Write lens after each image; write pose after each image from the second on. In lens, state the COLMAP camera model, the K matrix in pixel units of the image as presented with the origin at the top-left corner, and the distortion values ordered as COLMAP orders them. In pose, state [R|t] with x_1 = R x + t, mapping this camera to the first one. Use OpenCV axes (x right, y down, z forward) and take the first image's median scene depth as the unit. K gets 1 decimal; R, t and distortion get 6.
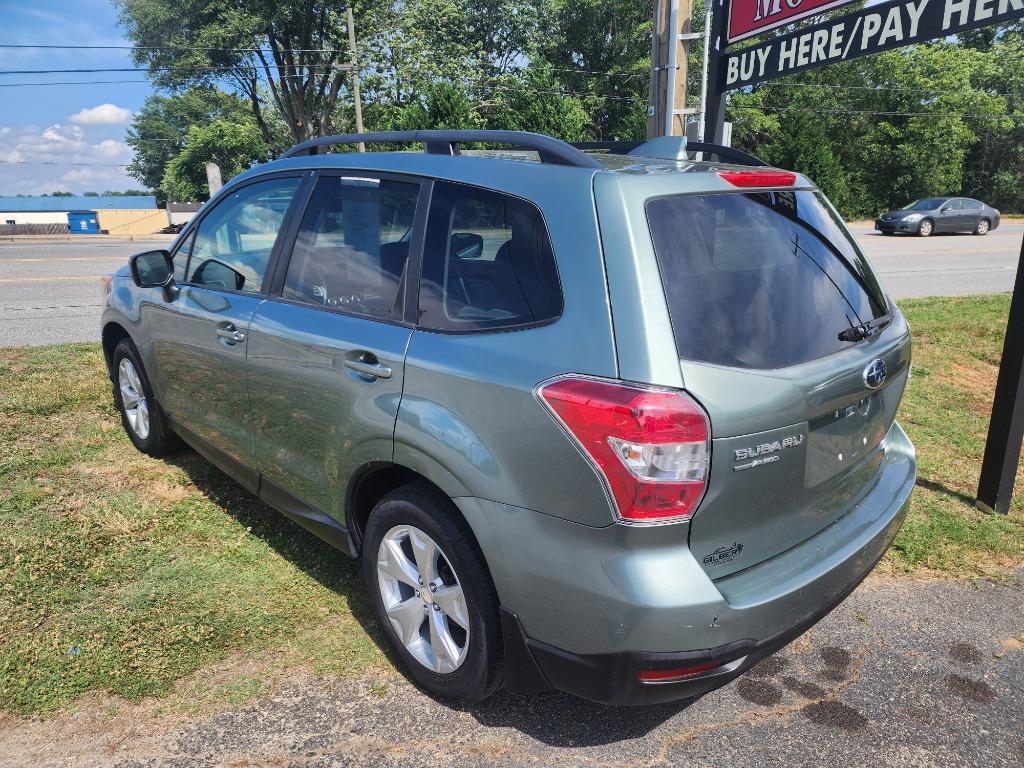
lens RADIAL K [[711.8, 0, 517.3], [0, 711.8, 392.8], [0, 0, 1]] dist [0.063033, -0.057198]
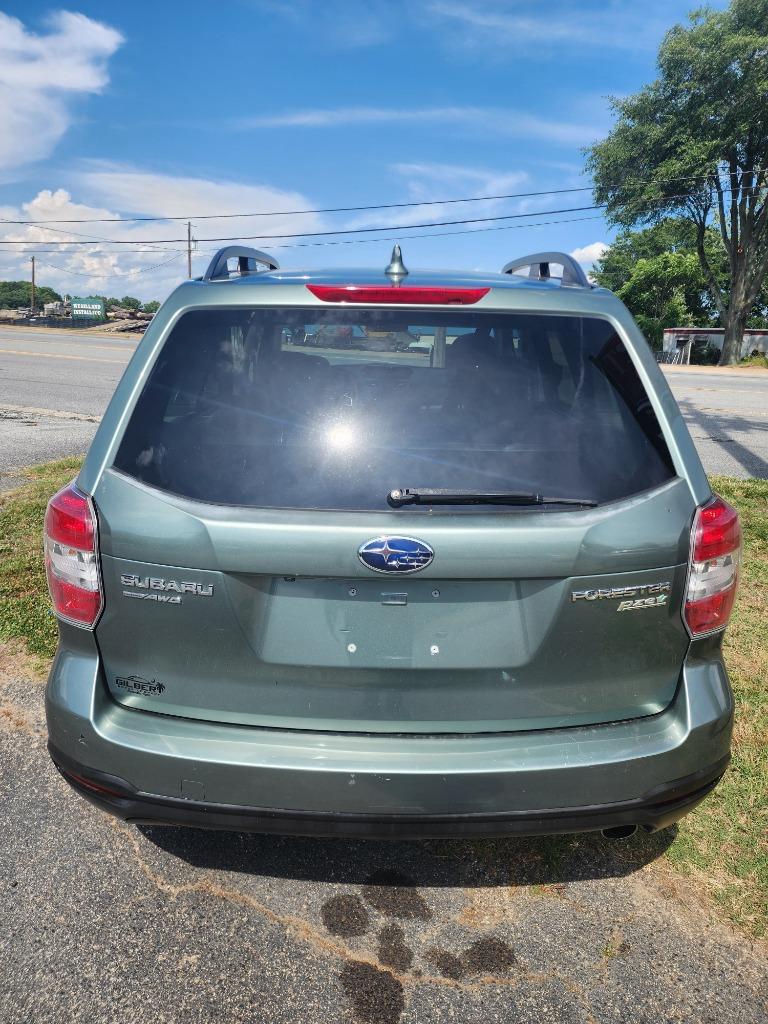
lens RADIAL K [[711.8, 0, 387.0], [0, 711.8, 511.9], [0, 0, 1]] dist [0.063033, -0.057198]
pose [[0.698247, 0.213733, -0.683205, 0.444385], [-0.225819, 0.971422, 0.073108, -0.054827], [0.679307, 0.103233, 0.726557, 0.207252]]
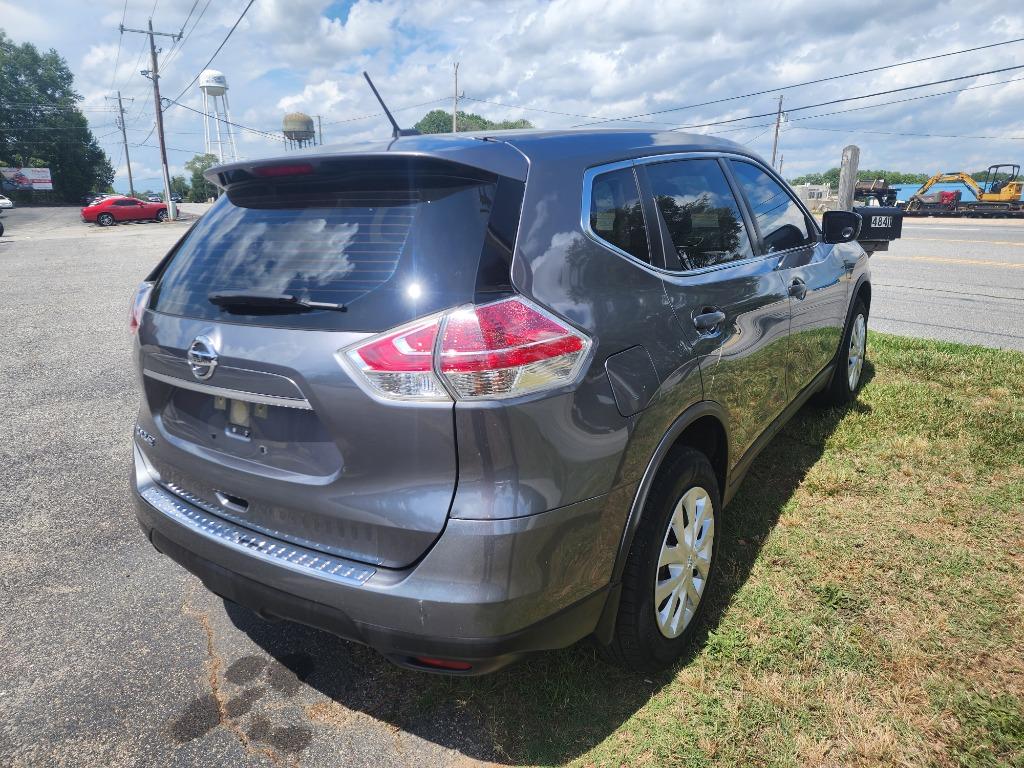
lens RADIAL K [[711.8, 0, 506.1], [0, 711.8, 386.6], [0, 0, 1]] dist [0.063033, -0.057198]
pose [[0.110234, 0.255611, -0.960475, 0.672788], [-0.236766, 0.945297, 0.224398, -0.151667], [0.965293, 0.202672, 0.164724, 0.591448]]
